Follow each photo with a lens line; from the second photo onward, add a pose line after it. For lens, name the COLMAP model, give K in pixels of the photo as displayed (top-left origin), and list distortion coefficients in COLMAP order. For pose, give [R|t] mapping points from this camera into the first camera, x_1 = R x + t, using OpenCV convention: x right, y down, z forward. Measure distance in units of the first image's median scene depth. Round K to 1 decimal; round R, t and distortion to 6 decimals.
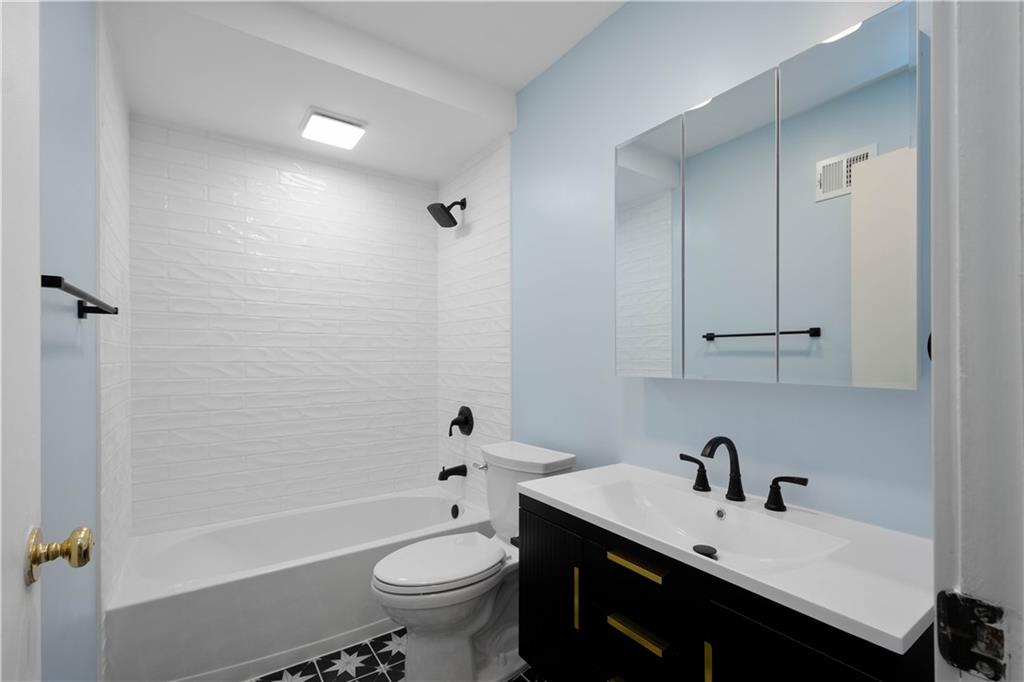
lens RADIAL K [[453.5, 0, 508.7], [0, 453.5, 363.5], [0, 0, 1]] dist [0.011168, -0.000081]
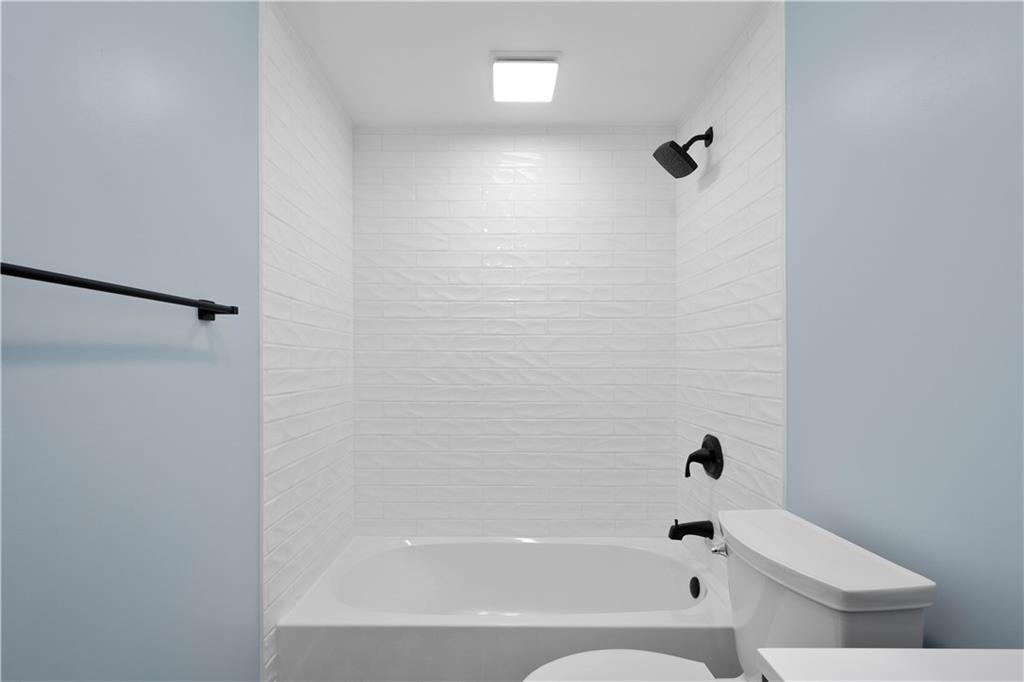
lens RADIAL K [[453.5, 0, 508.7], [0, 453.5, 363.5], [0, 0, 1]] dist [0.011168, -0.000081]
pose [[0.828223, 0.002588, -0.560393, 0.035843], [-0.008637, 0.999930, -0.008147, -0.005047], [0.560332, 0.011588, 0.828187, 0.283944]]
